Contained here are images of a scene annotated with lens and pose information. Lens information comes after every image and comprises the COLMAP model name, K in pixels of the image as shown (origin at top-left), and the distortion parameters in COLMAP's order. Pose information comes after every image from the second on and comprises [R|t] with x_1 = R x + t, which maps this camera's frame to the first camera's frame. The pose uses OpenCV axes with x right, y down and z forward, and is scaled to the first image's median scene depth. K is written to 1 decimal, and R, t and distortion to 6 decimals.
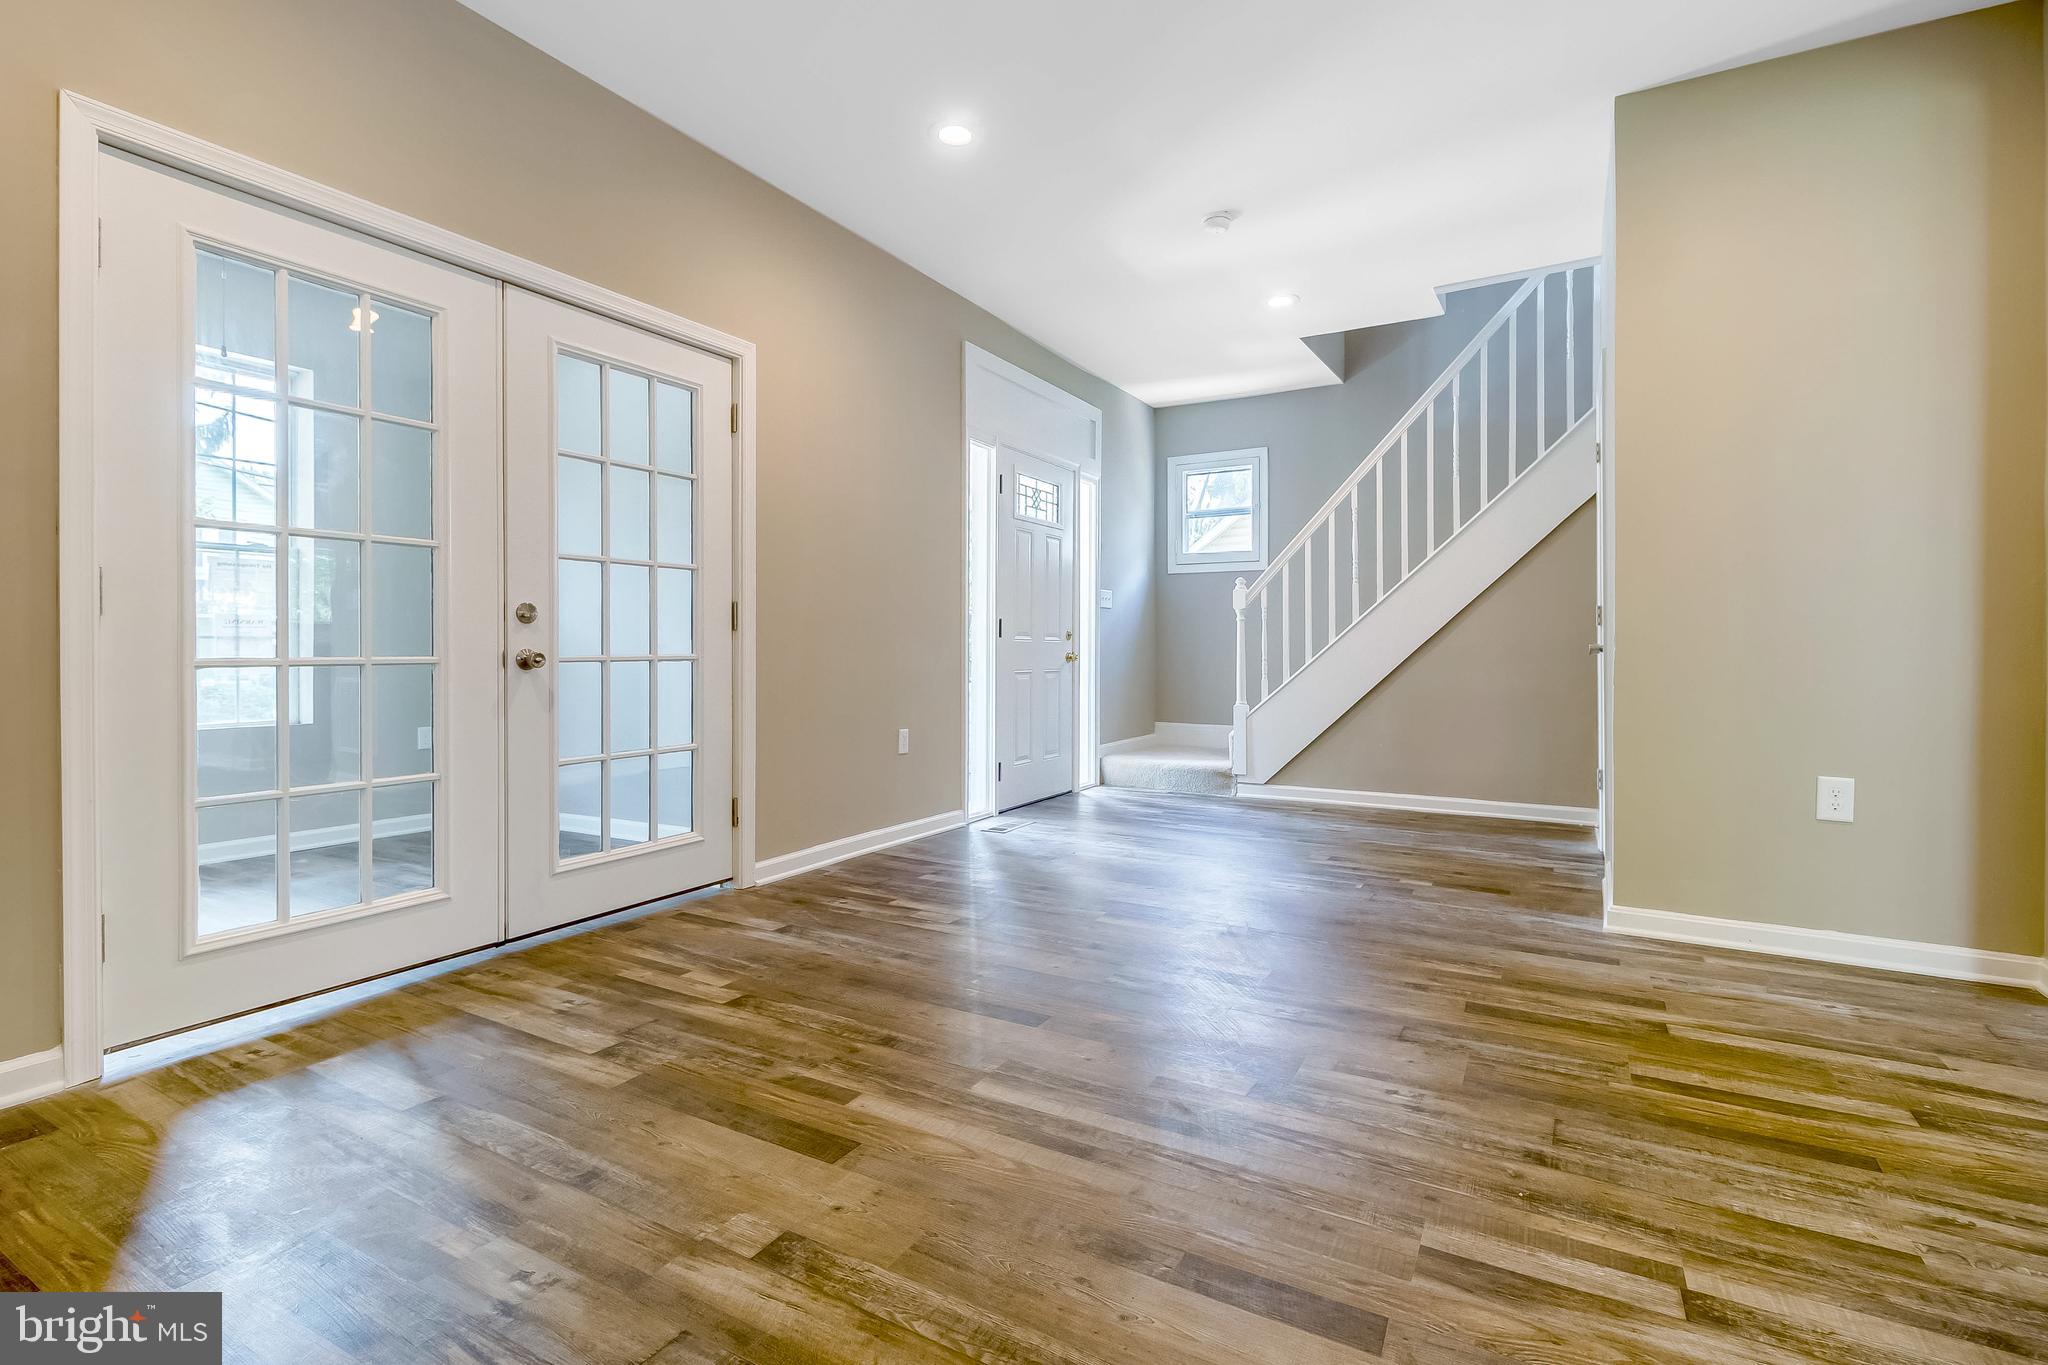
lens RADIAL K [[947.9, 0, 1012.5], [0, 947.9, 645.5], [0, 0, 1]] dist [0.018101, -0.010271]
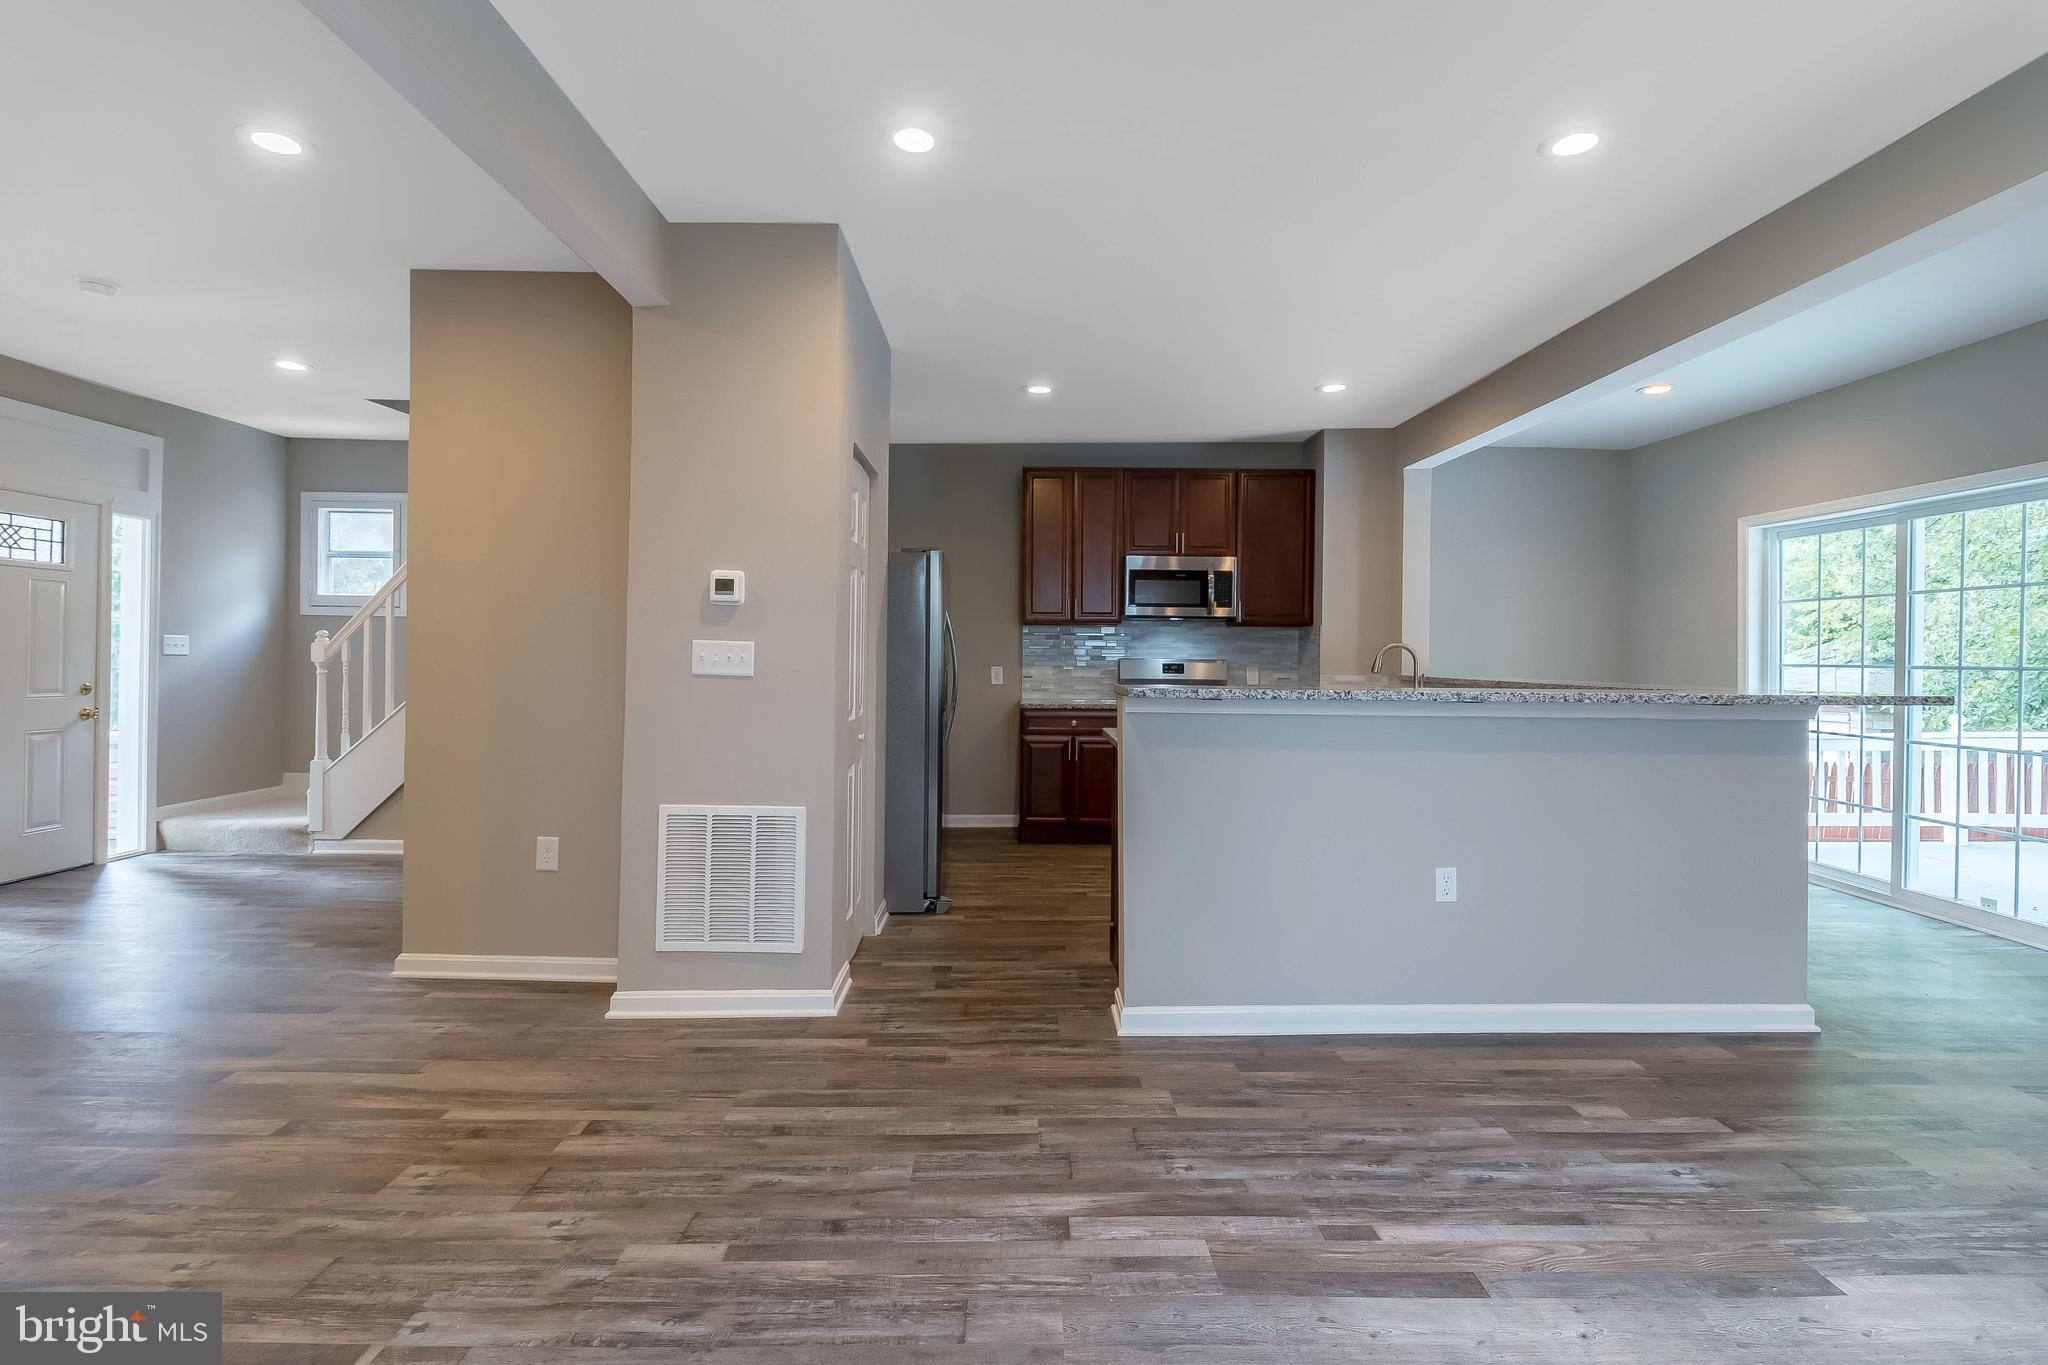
lens RADIAL K [[947.9, 0, 1012.5], [0, 947.9, 645.5], [0, 0, 1]] dist [0.018101, -0.010271]
pose [[0.867457, 0.016417, 0.497240, 0.847592], [-0.014480, 0.999865, -0.007752, -0.132977], [-0.497301, -0.000475, 0.867578, -0.483308]]
